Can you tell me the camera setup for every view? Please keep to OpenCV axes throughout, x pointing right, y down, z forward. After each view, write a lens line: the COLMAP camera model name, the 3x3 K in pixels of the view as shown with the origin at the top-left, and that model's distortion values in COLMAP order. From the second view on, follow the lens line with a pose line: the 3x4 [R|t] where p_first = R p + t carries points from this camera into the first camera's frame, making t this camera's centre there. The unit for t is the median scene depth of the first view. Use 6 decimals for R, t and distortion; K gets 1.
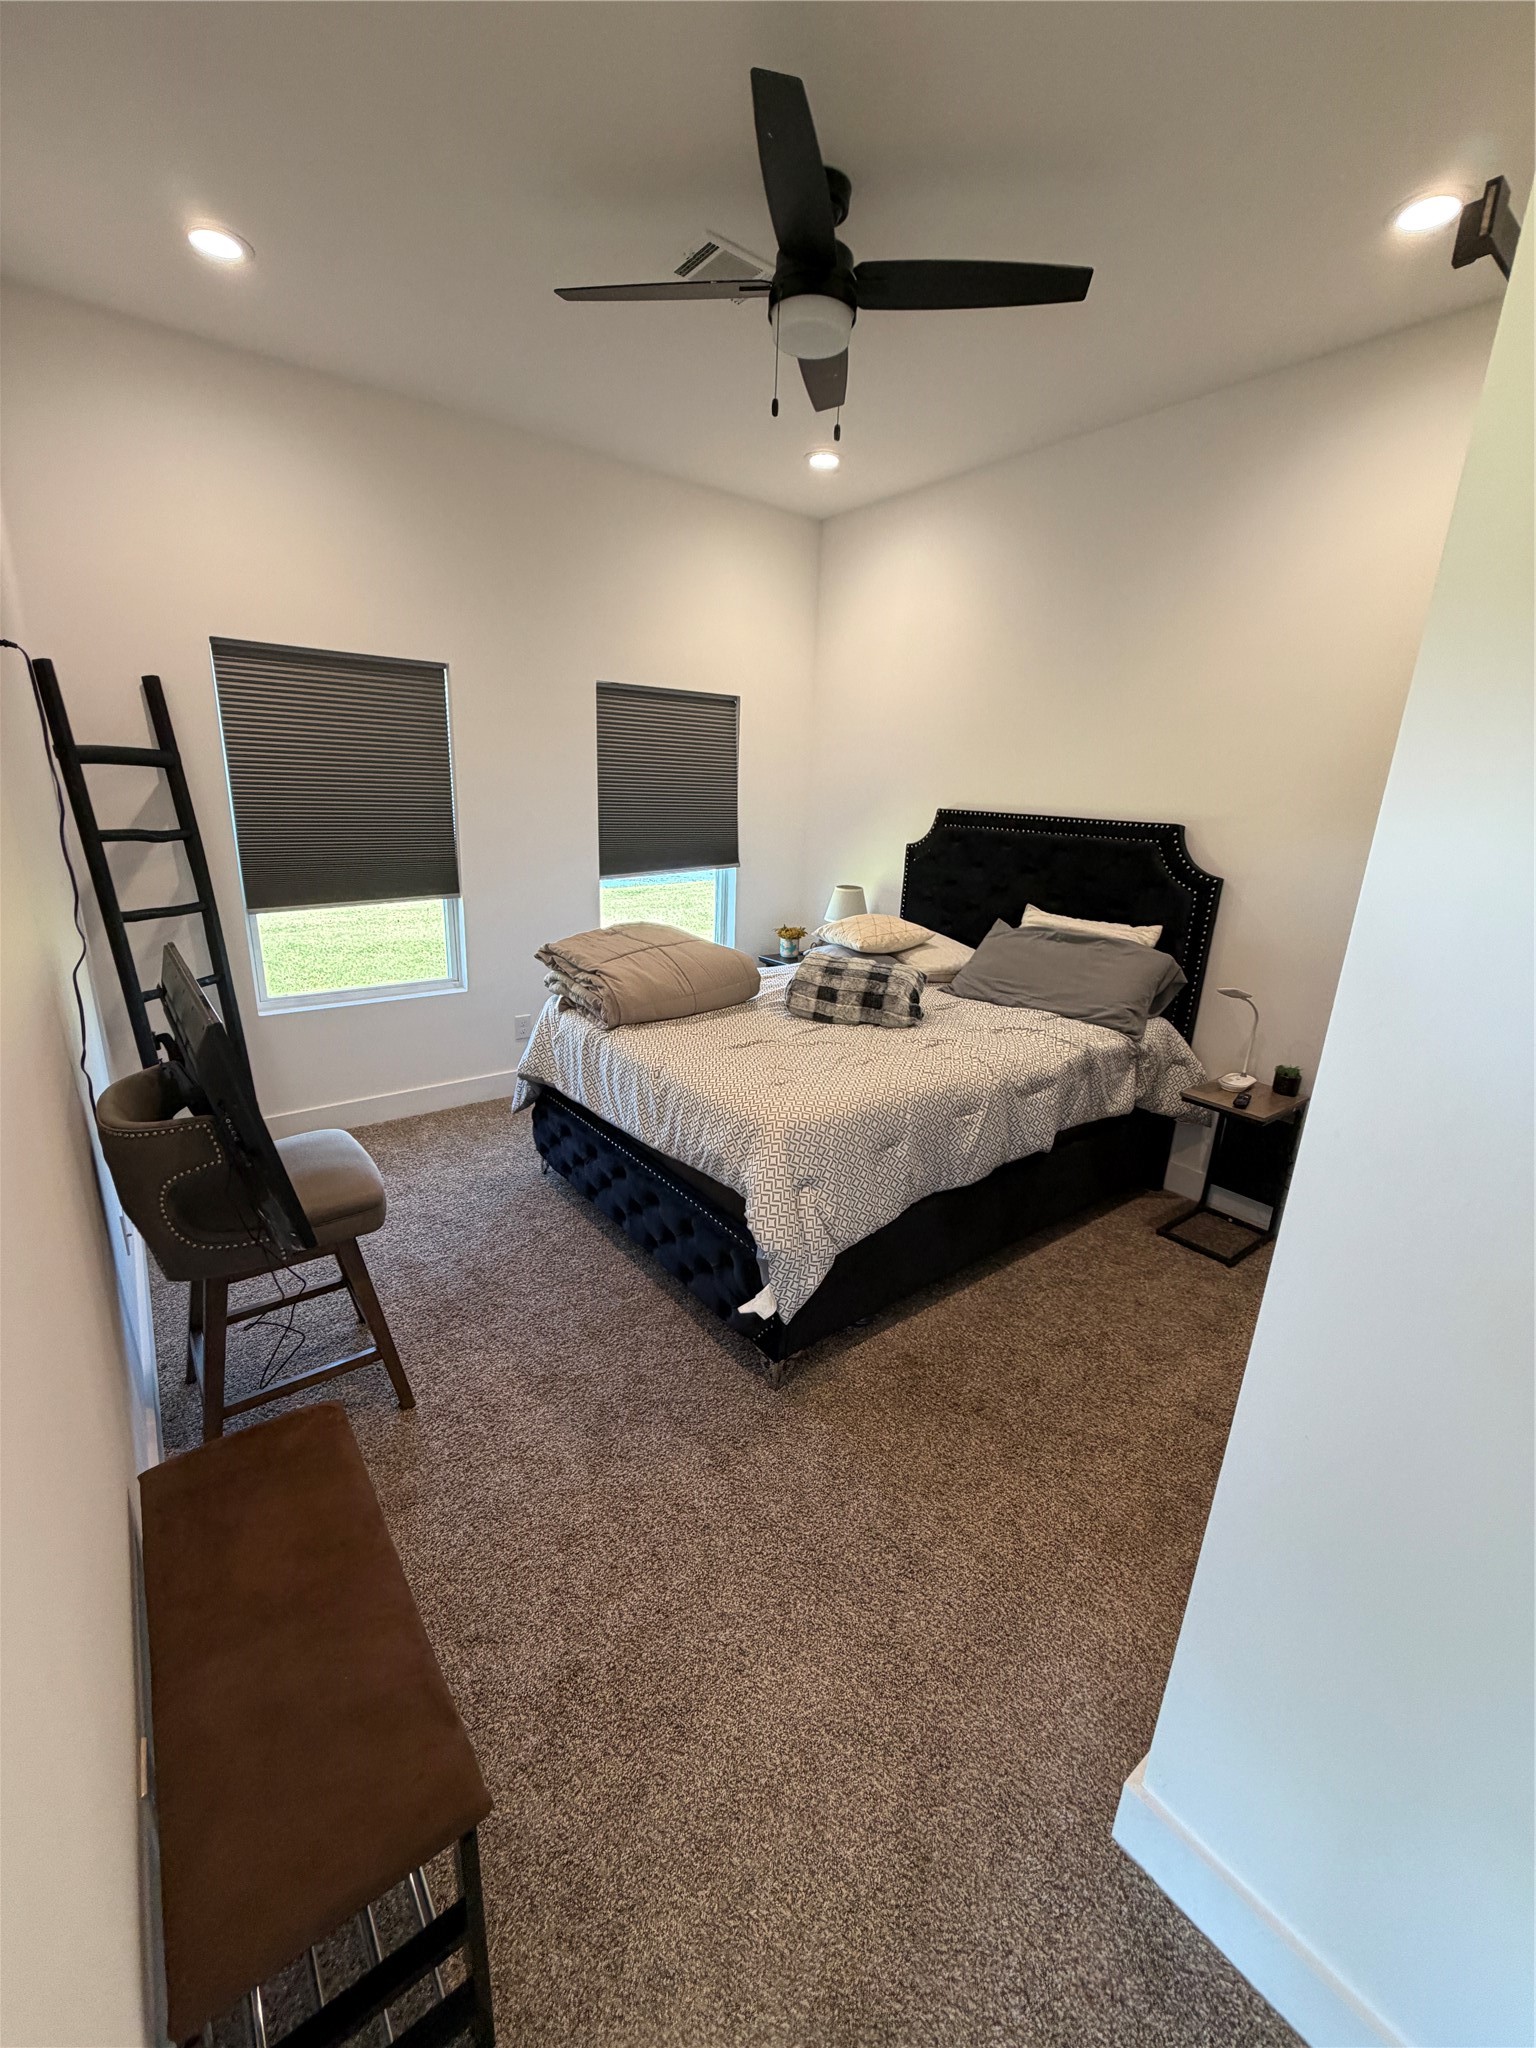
lens RADIAL K [[811.4, 0, 766.6], [0, 811.4, 1024.6], [0, 0, 1]] dist [0.001983, 0.000204]
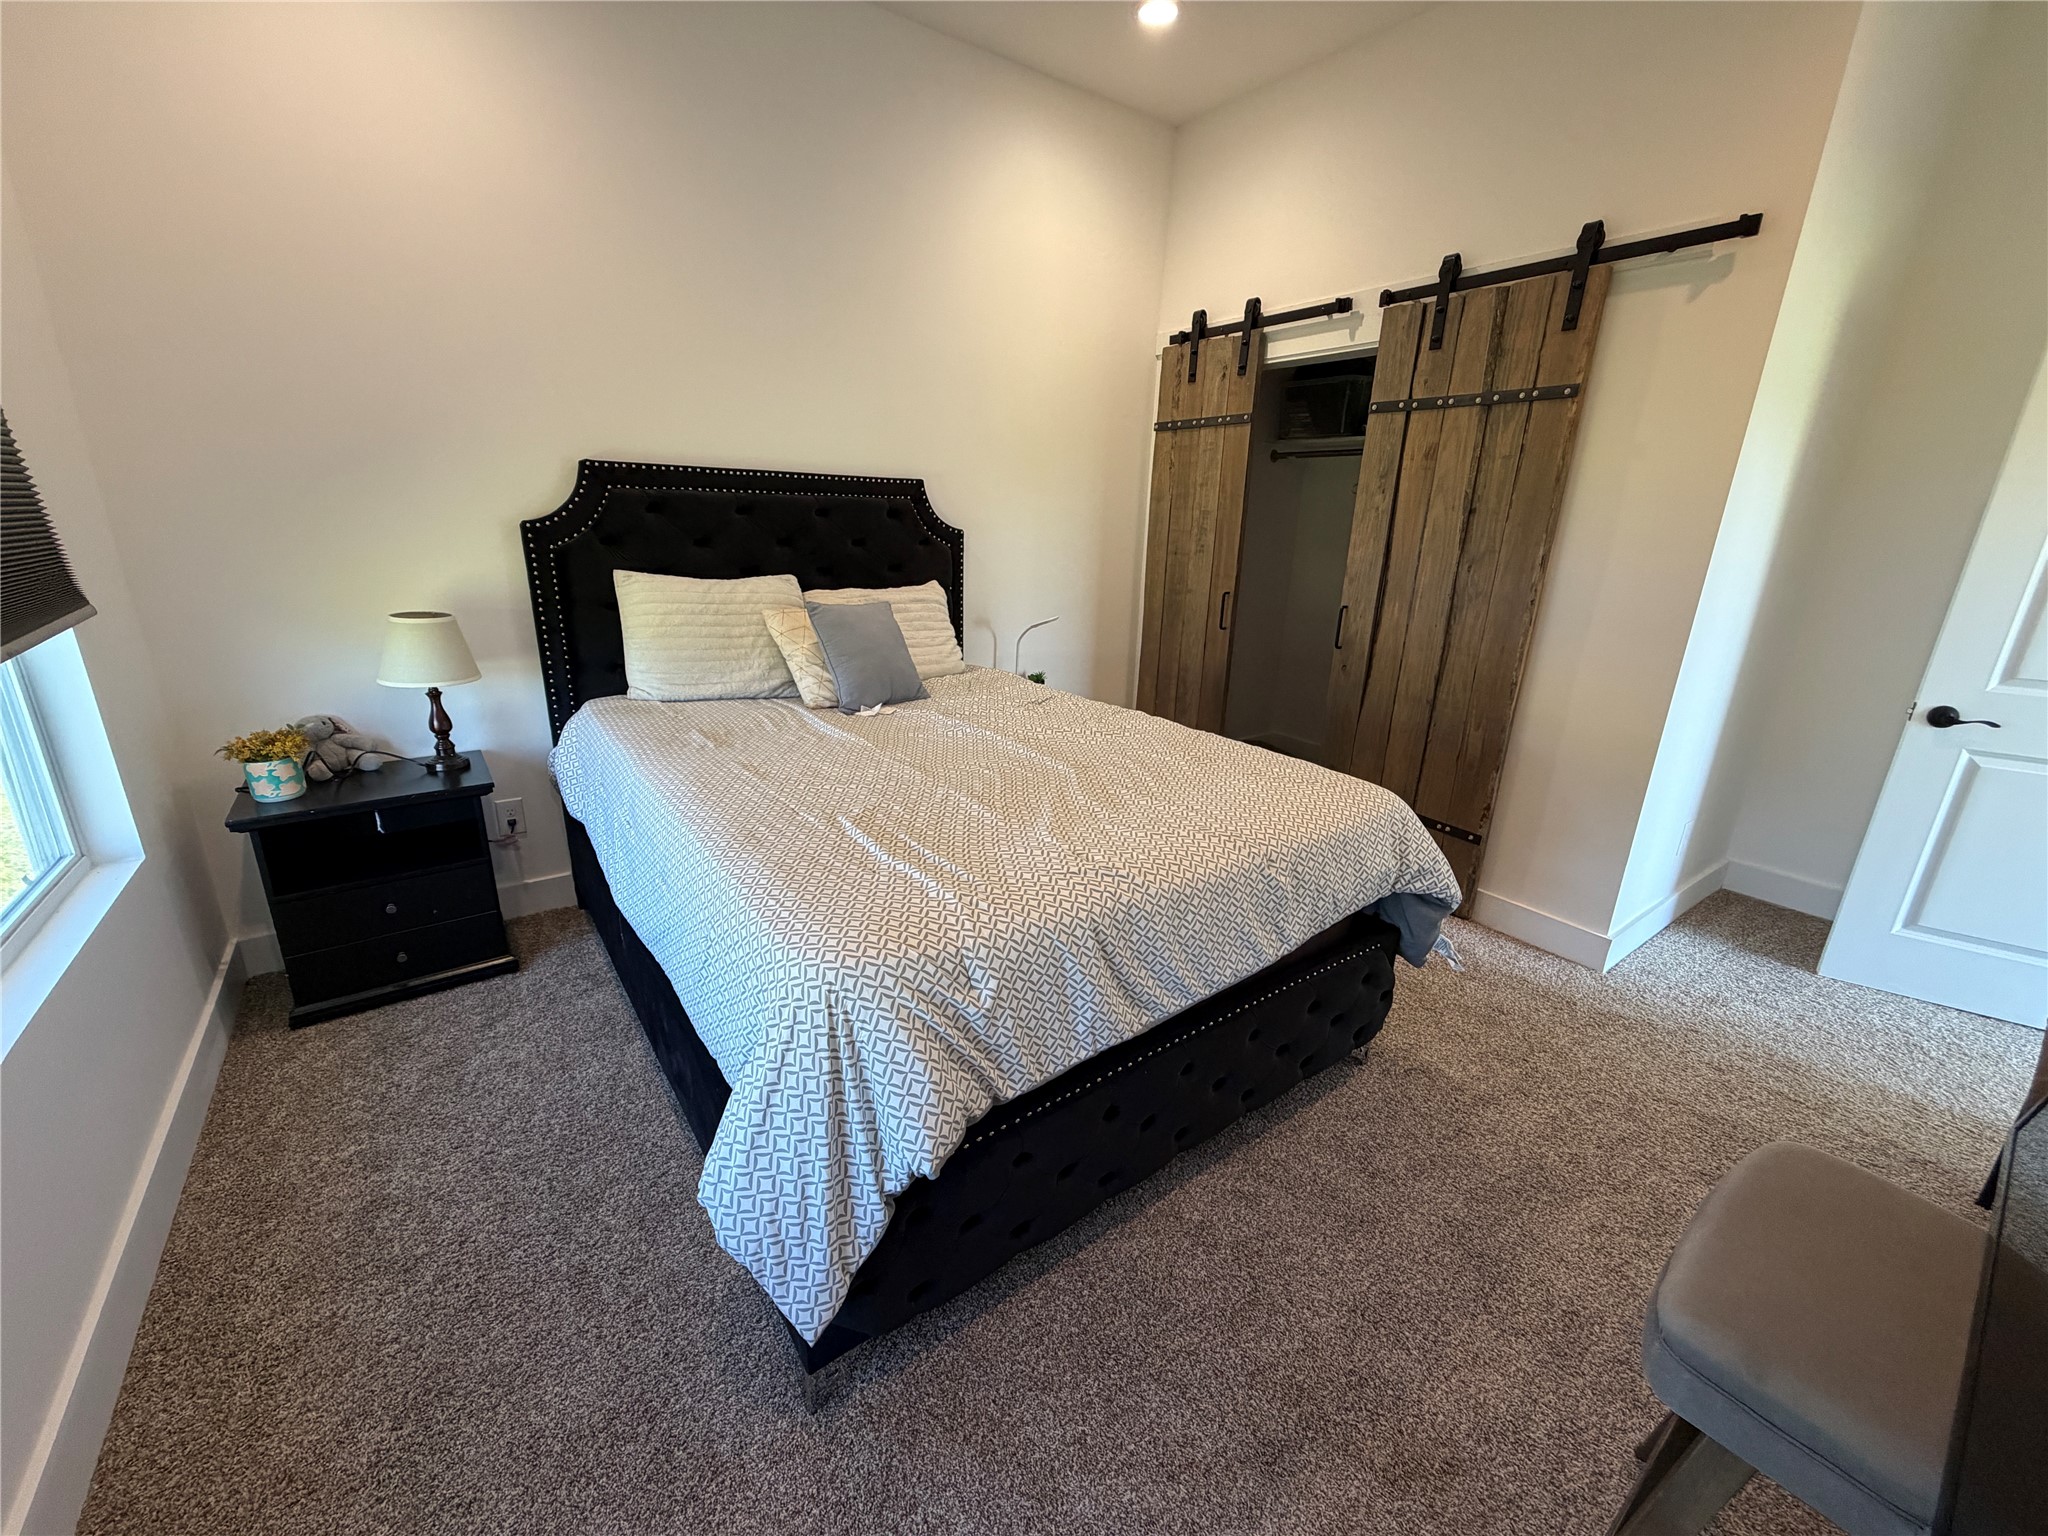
lens RADIAL K [[811.4, 0, 1022.9], [0, 811.4, 759.2], [0, 0, 1]] dist [0.001983, 0.000204]
pose [[0.021814, -0.331304, 0.943272, -0.545578], [0.257790, 0.913456, 0.314870, -0.205745], [-0.965955, 0.236298, 0.105333, 0.823485]]
